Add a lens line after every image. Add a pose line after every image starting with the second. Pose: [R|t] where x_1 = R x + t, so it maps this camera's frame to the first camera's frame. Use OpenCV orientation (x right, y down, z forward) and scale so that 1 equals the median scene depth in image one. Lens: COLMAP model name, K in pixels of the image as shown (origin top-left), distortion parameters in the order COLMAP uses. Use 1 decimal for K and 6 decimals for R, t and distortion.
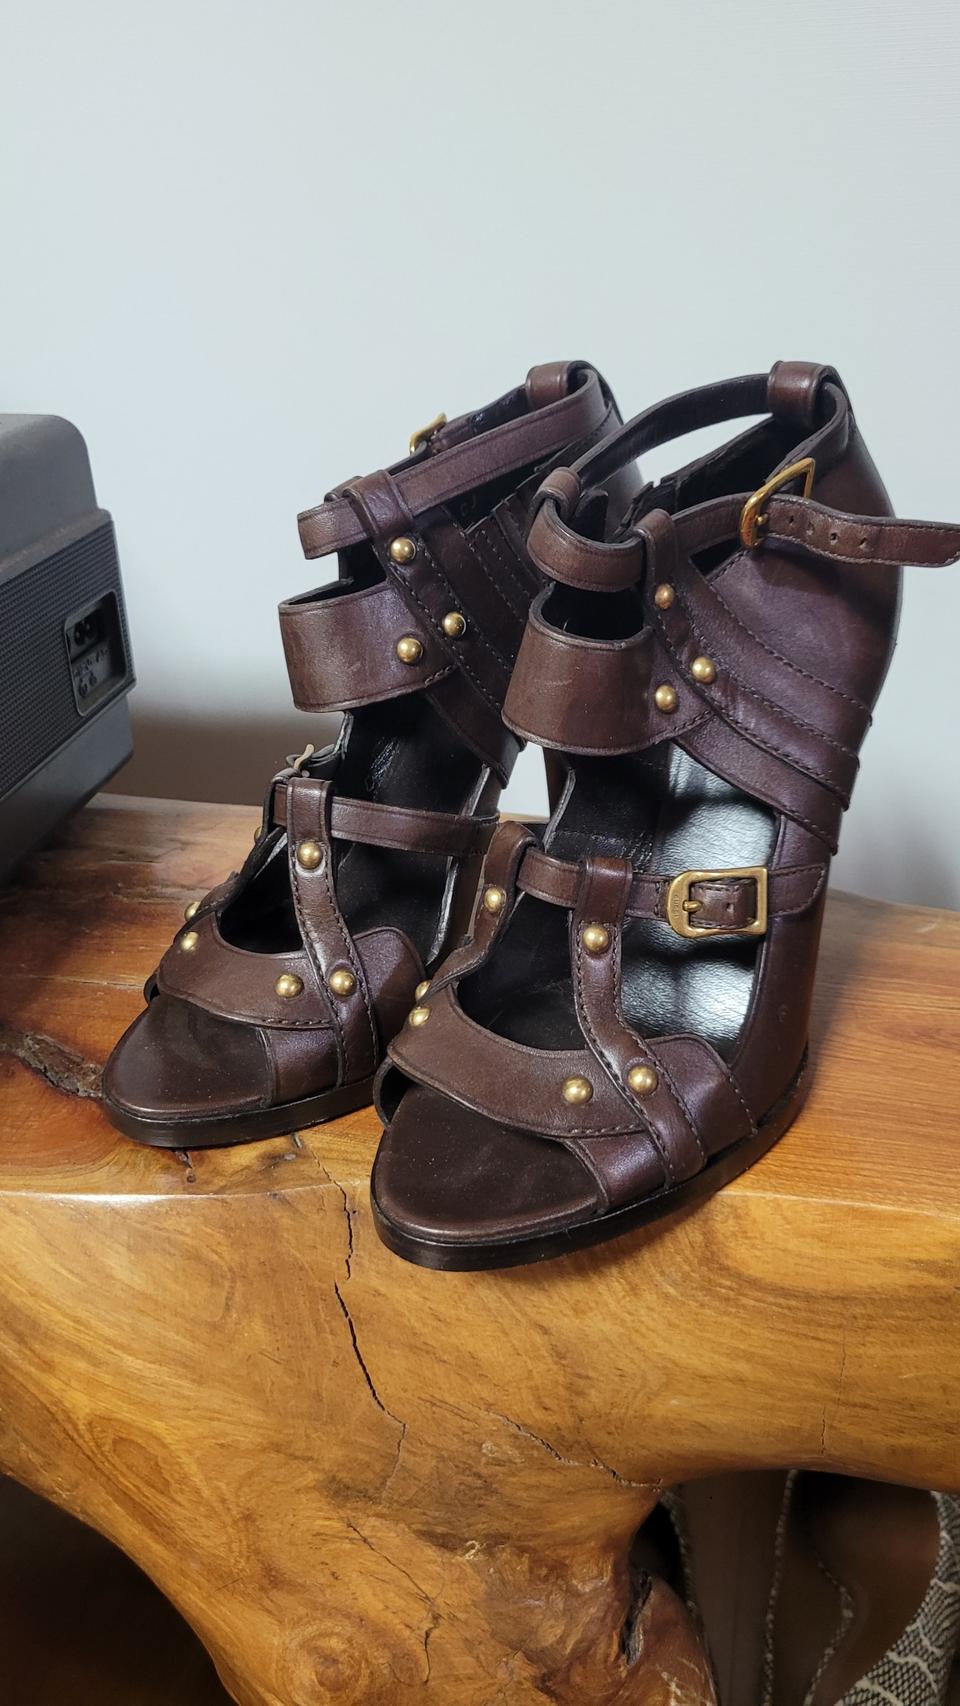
lens RADIAL K [[1314.5, 0, 485.6], [0, 1314.5, 848.3], [0, 0, 1]] dist [0.020528, -0.021259]
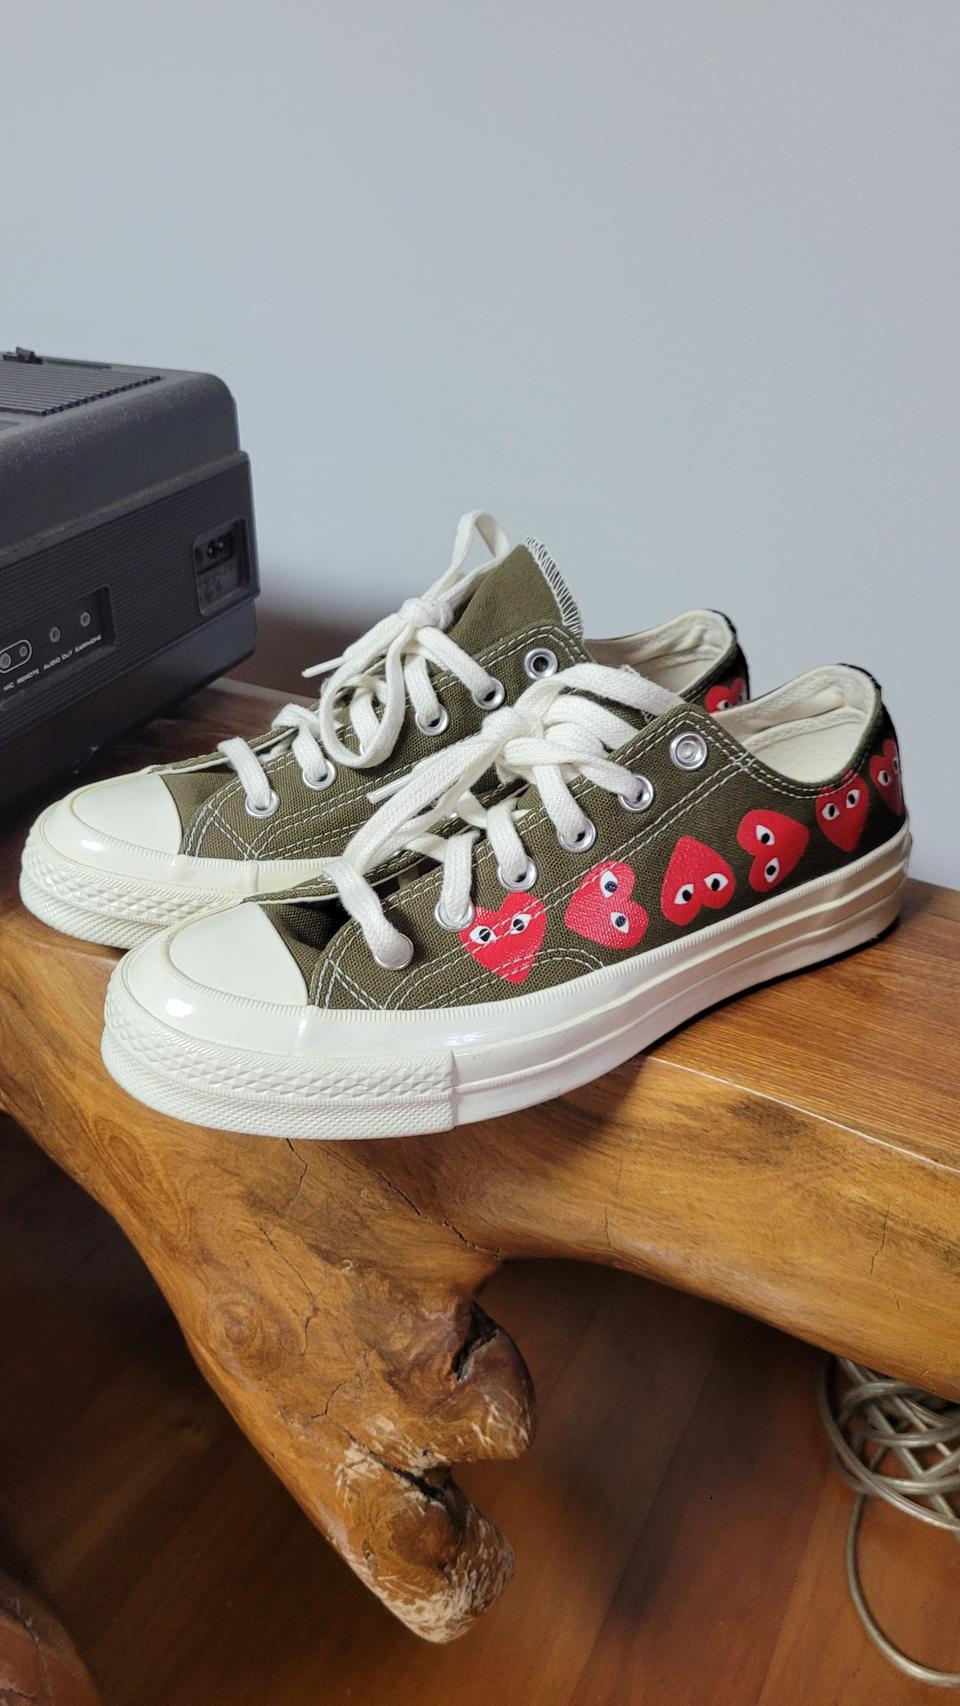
lens RADIAL K [[1314.5, 0, 486.4], [0, 1314.5, 841.3], [0, 0, 1]] dist [0.020528, -0.021259]
pose [[0.970594, 0.138920, -0.196592, 0.335028], [-0.128707, 0.989624, 0.063868, -0.001436], [0.203425, -0.036687, 0.978403, -0.271475]]
